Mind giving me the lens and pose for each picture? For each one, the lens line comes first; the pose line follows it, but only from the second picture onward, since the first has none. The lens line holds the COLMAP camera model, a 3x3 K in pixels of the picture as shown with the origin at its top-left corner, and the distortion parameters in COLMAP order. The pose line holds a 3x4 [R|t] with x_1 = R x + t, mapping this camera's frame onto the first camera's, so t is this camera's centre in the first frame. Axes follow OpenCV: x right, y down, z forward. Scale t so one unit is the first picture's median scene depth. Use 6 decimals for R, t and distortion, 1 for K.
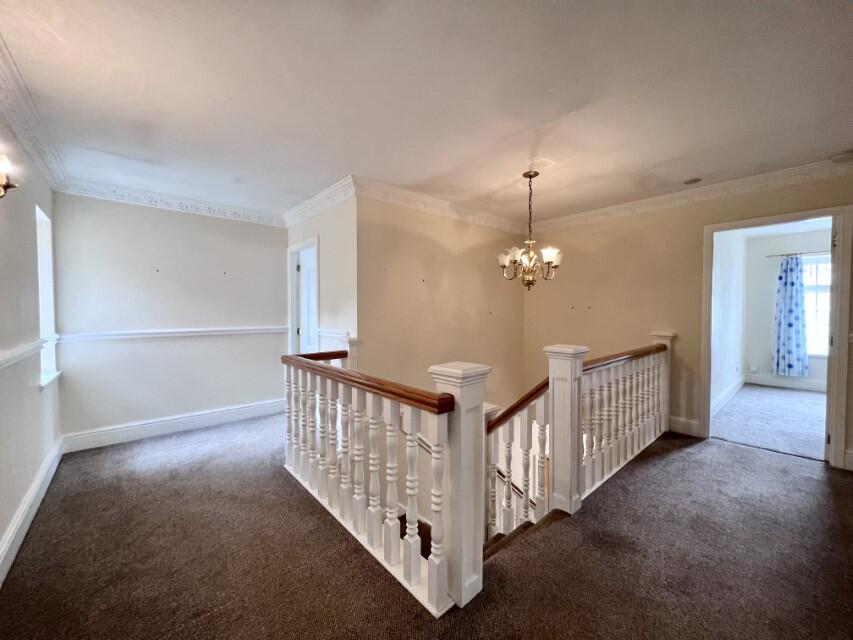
lens RADIAL K [[339.3, 0, 424.6], [0, 339.3, 317.2], [0, 0, 1]] dist [-0.000116, -0.000295]
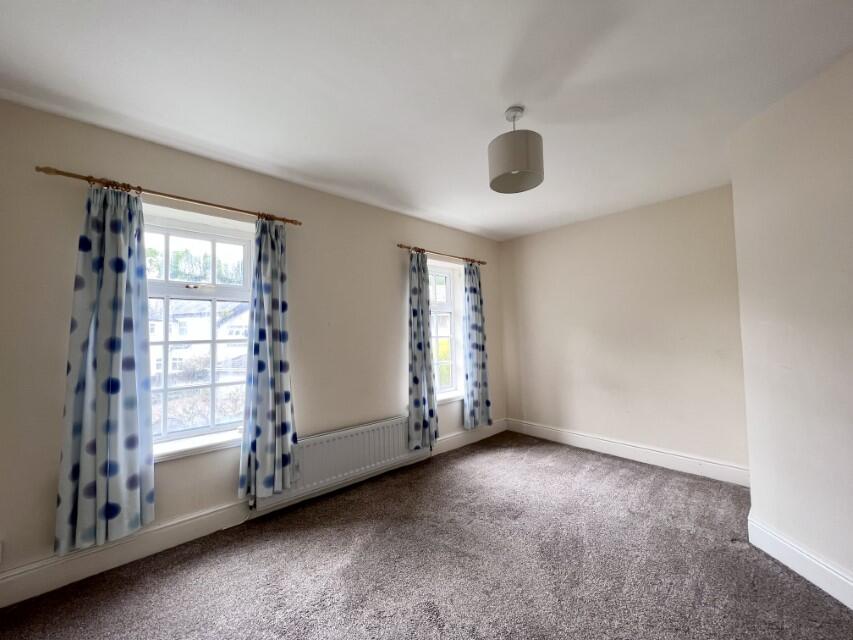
lens RADIAL K [[339.3, 0, 425.0], [0, 339.3, 319.2], [0, 0, 1]] dist [-0.000116, -0.000295]
pose [[-0.033556, 0.047535, 0.998306, 0.724780], [0.036361, 0.998265, -0.046311, -0.016106], [-0.998775, 0.034746, -0.035226, 0.695425]]
